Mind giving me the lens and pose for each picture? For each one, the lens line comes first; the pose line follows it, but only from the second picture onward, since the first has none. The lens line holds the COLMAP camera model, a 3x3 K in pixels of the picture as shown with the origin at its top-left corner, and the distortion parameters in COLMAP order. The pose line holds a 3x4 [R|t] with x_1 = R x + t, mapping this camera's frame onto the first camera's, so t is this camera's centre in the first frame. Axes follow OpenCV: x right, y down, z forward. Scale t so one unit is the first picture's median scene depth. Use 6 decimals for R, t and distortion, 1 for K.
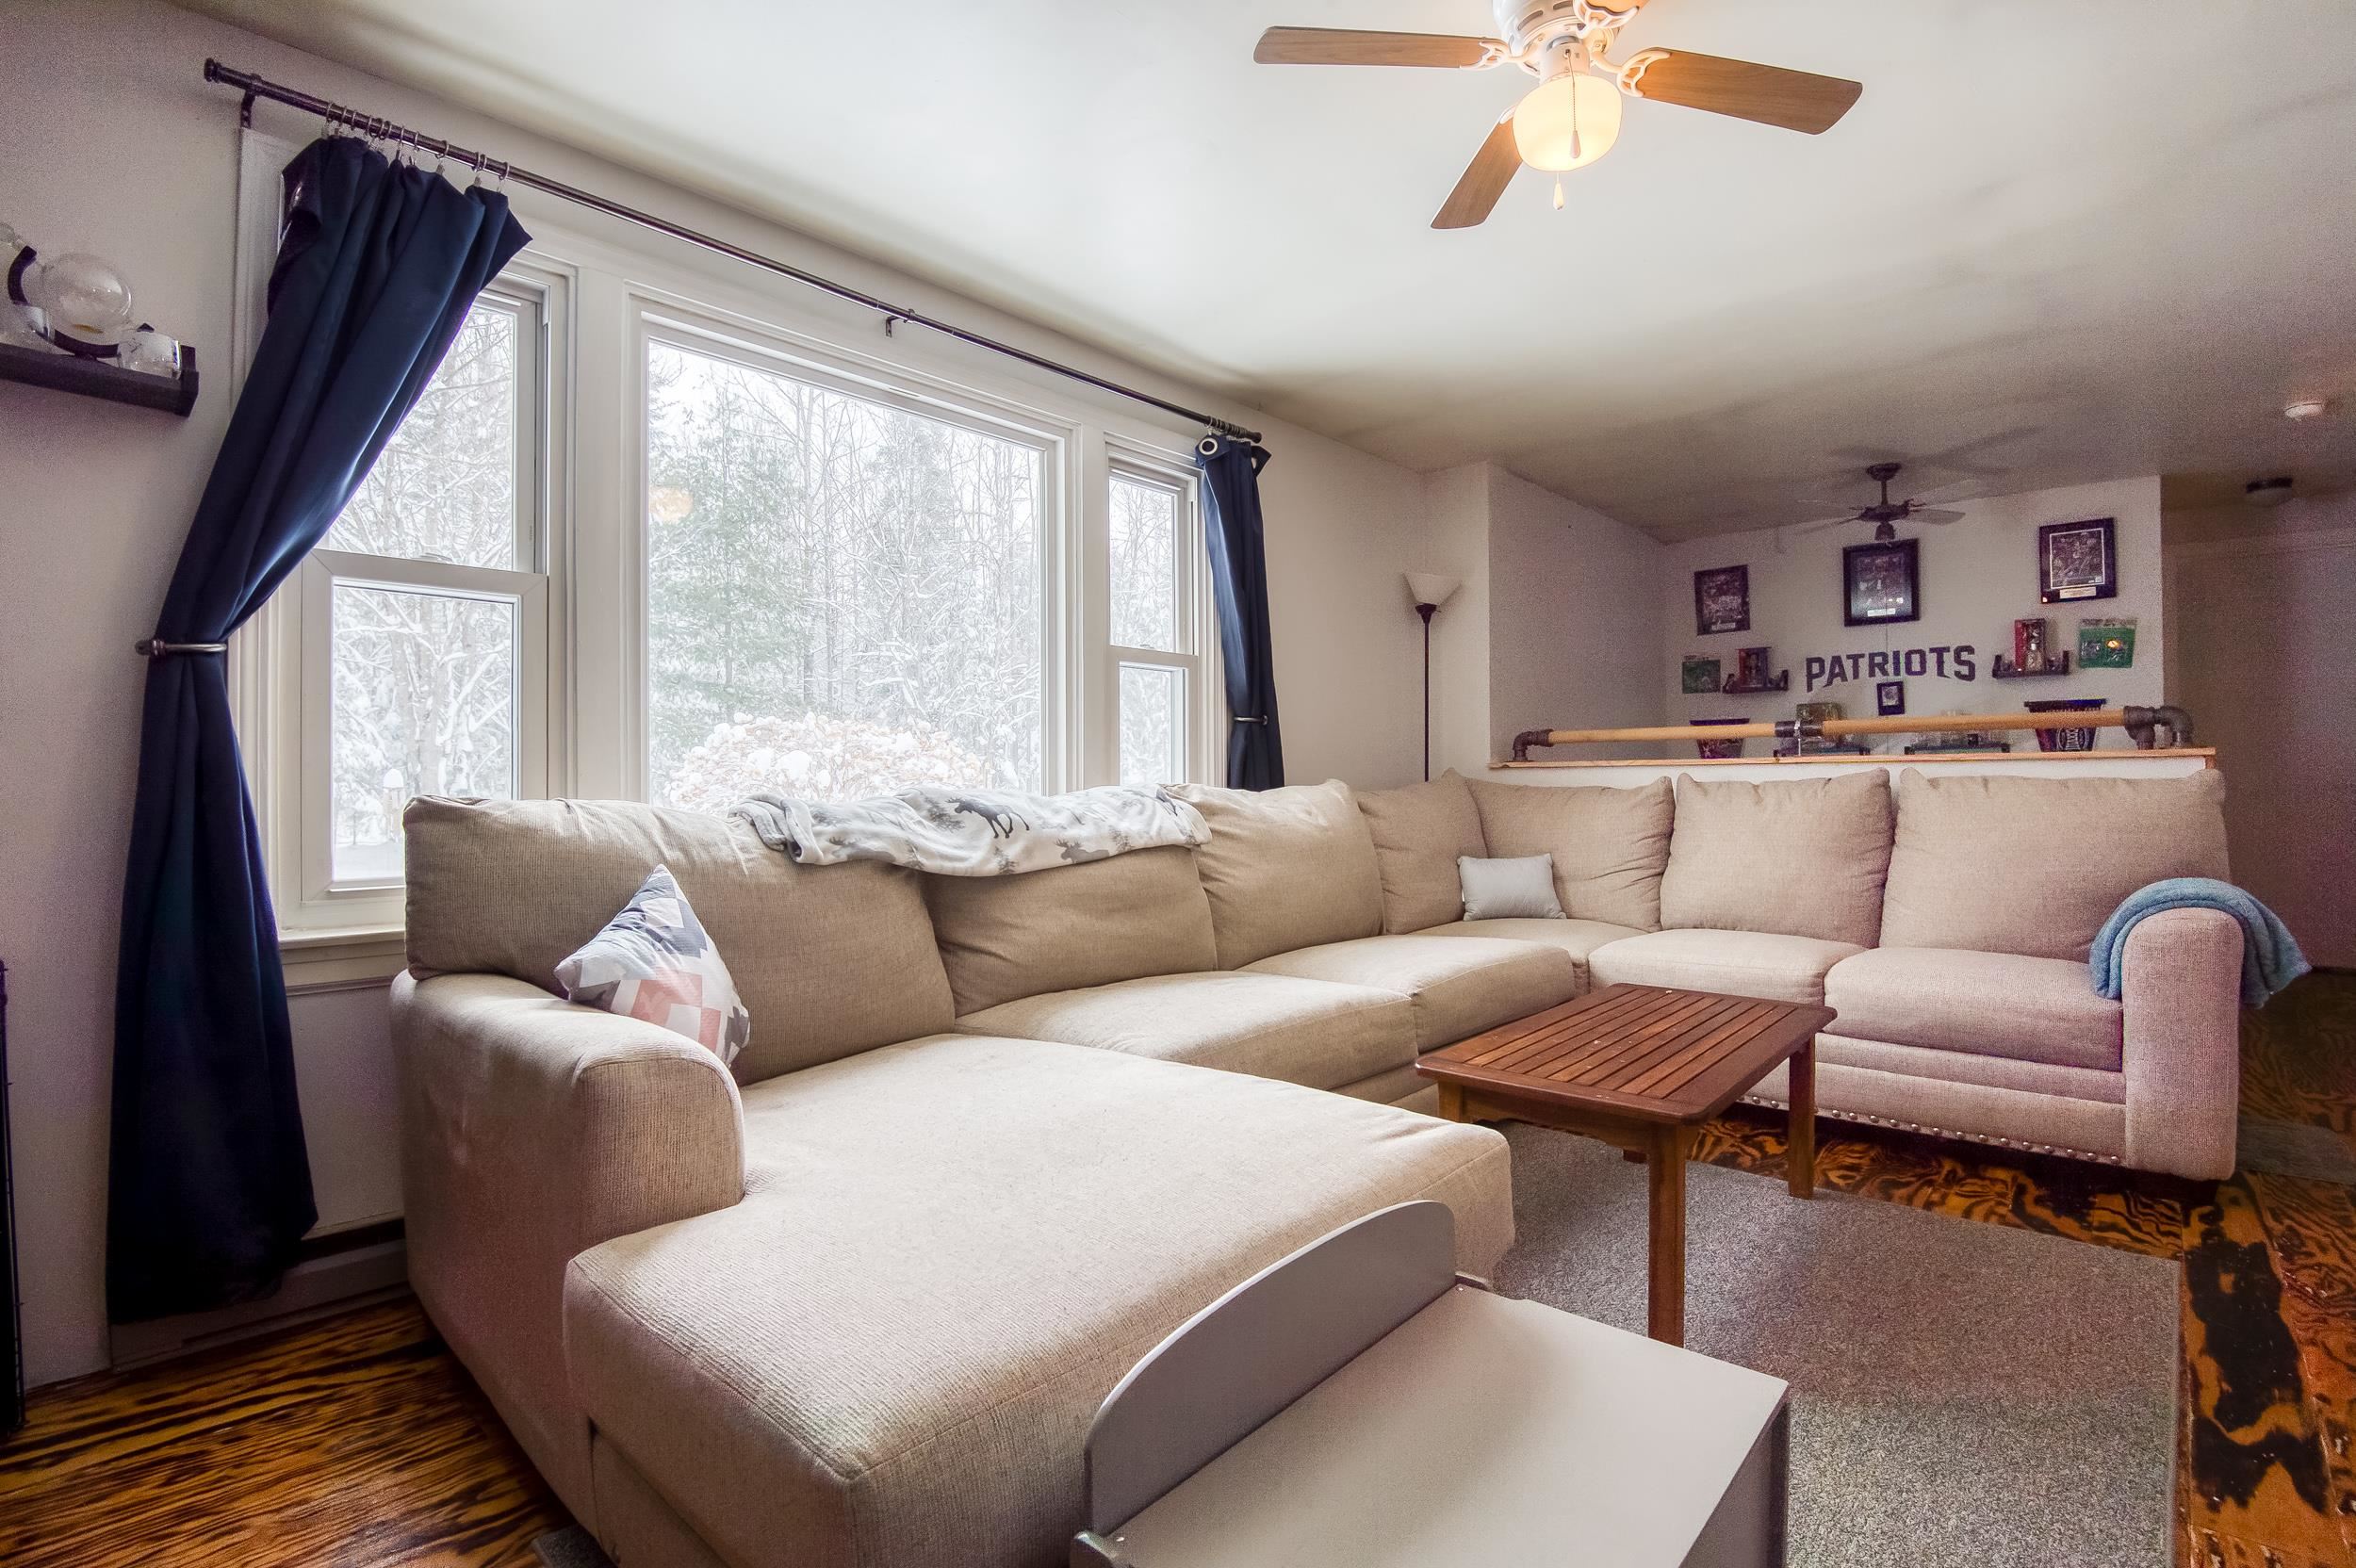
lens RADIAL K [[1073.4, 0, 1178.0], [0, 1073.4, 784.0], [0, 0, 1]] dist [-0.038508, -0.000707]
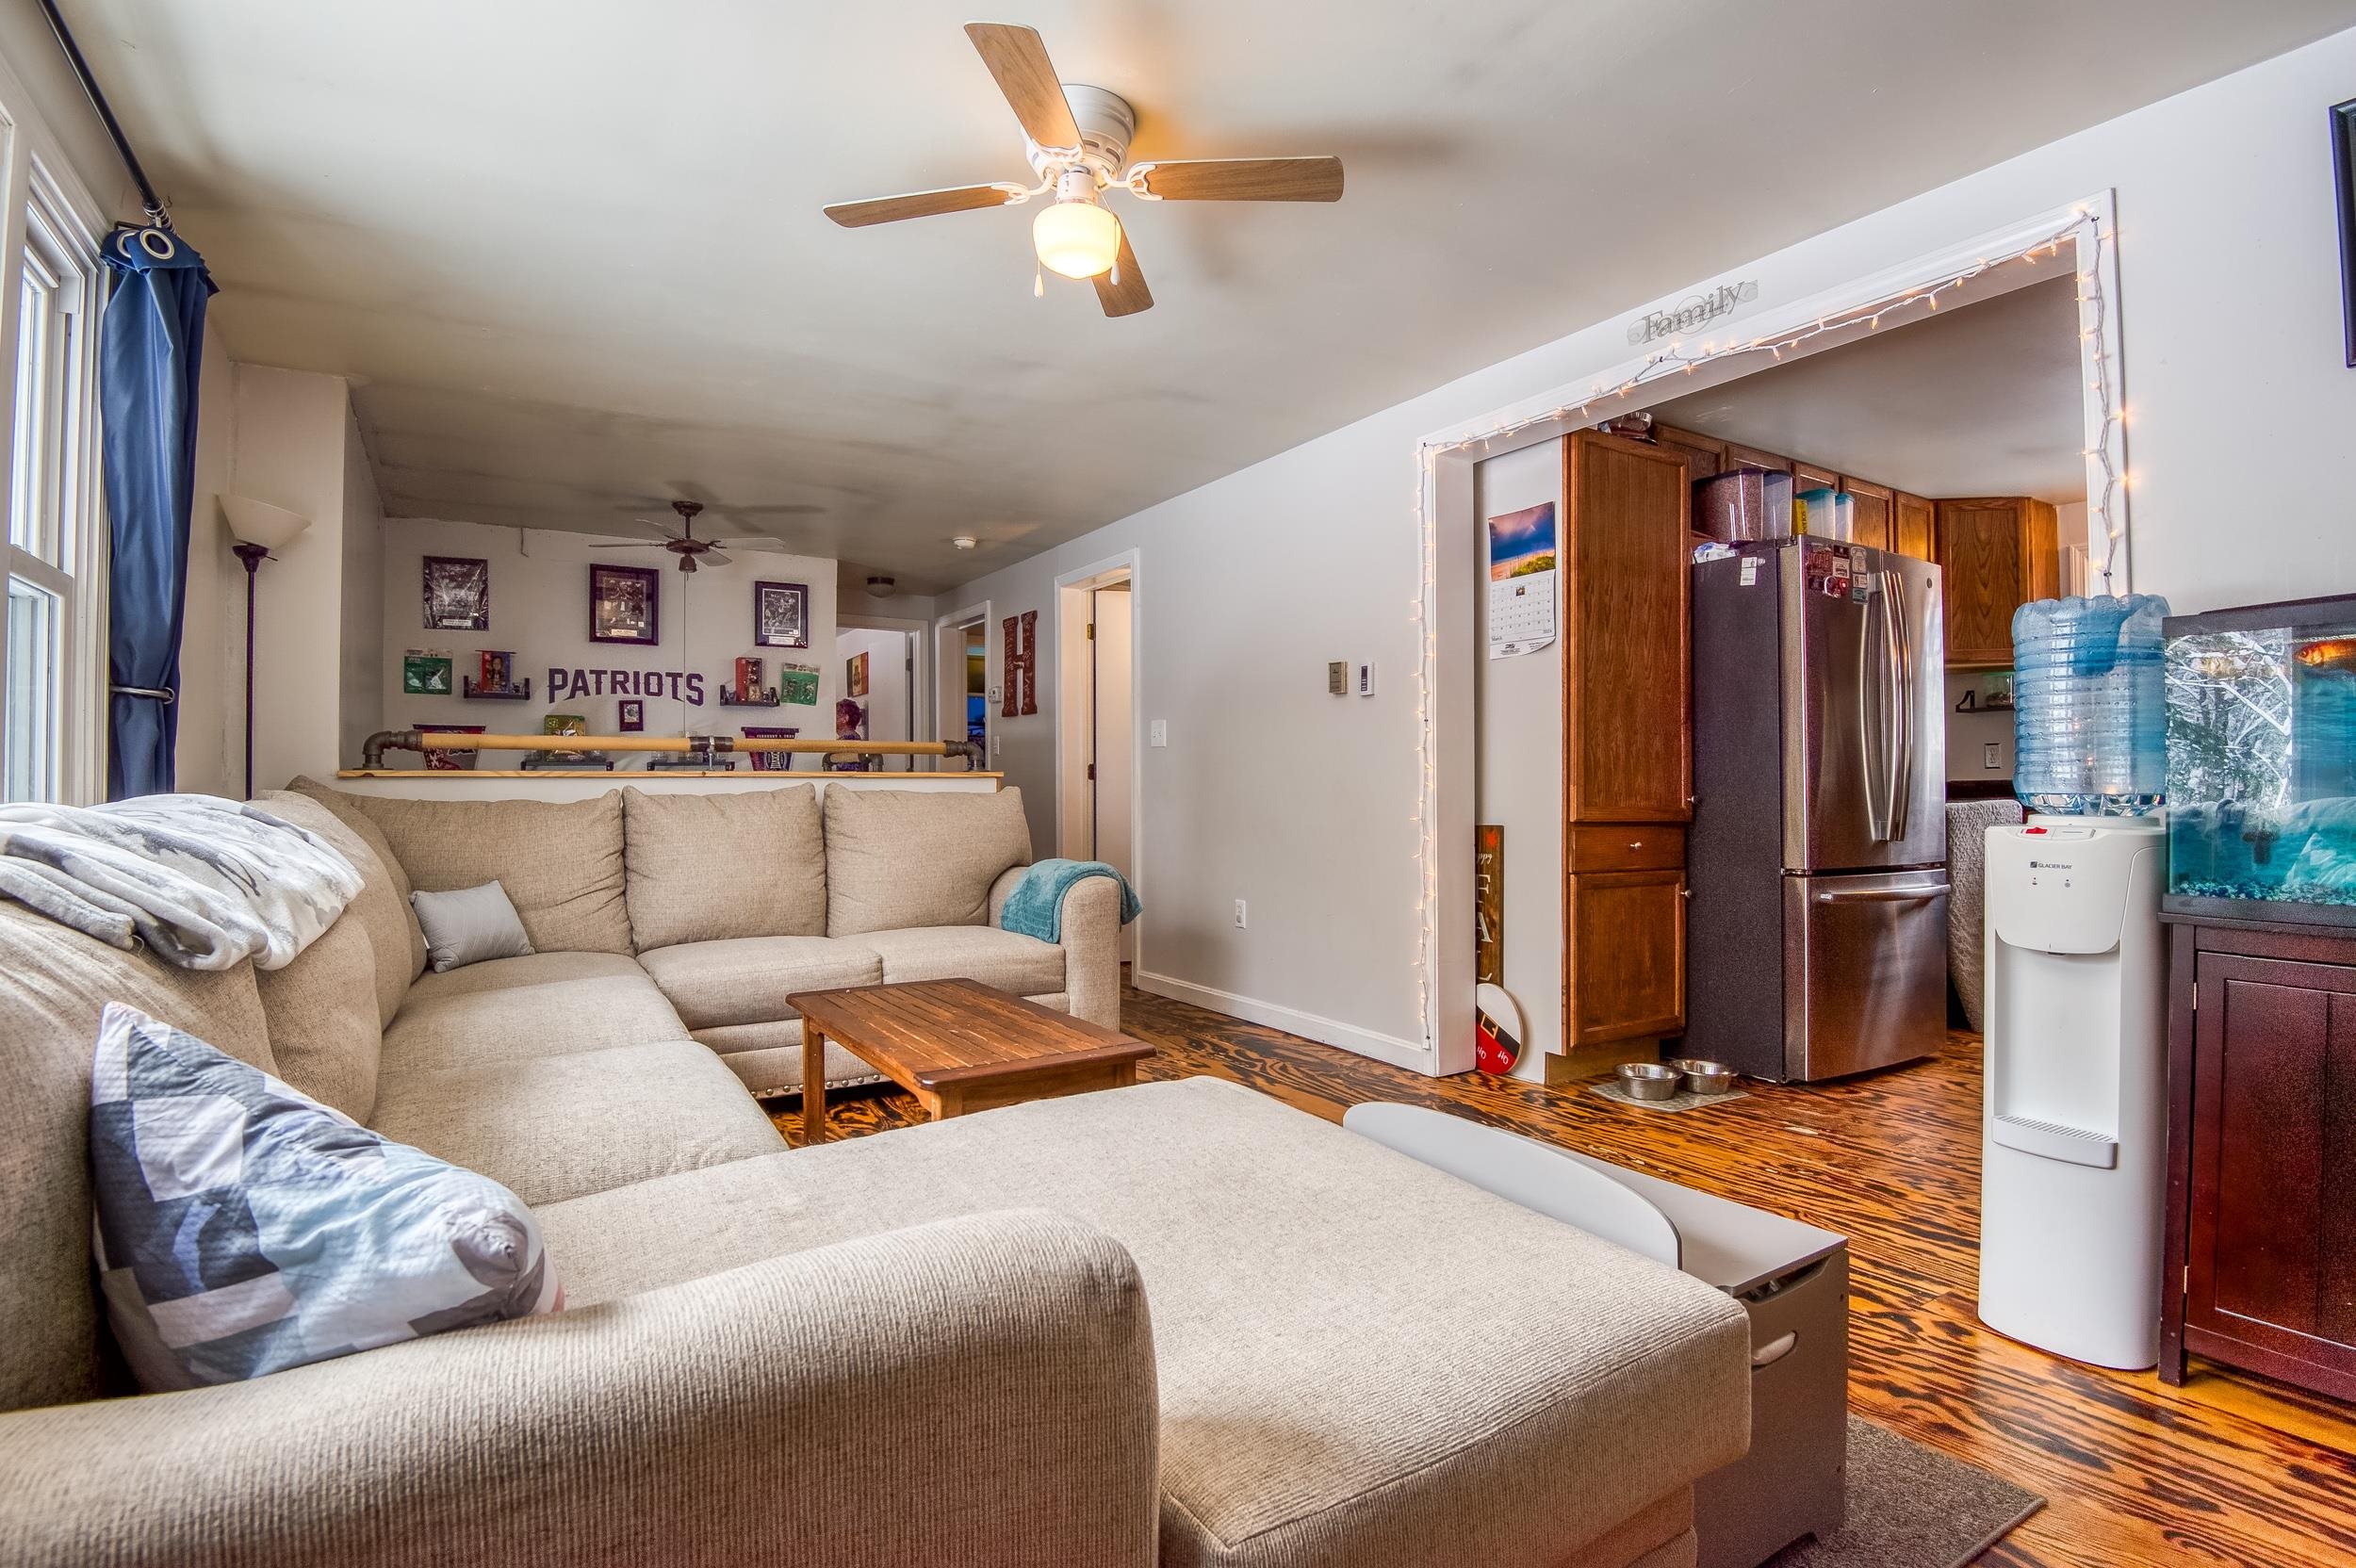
lens RADIAL K [[1140.2, 0, 1187.5], [0, 1140.2, 769.6], [0, 0, 1]] dist [-0.050975, -0.000920]
pose [[0.255172, 0.021823, 0.966649, -0.298830], [0.003694, 0.999716, -0.023544, 0.000730], [-0.966889, 0.009578, 0.255019, 0.202705]]
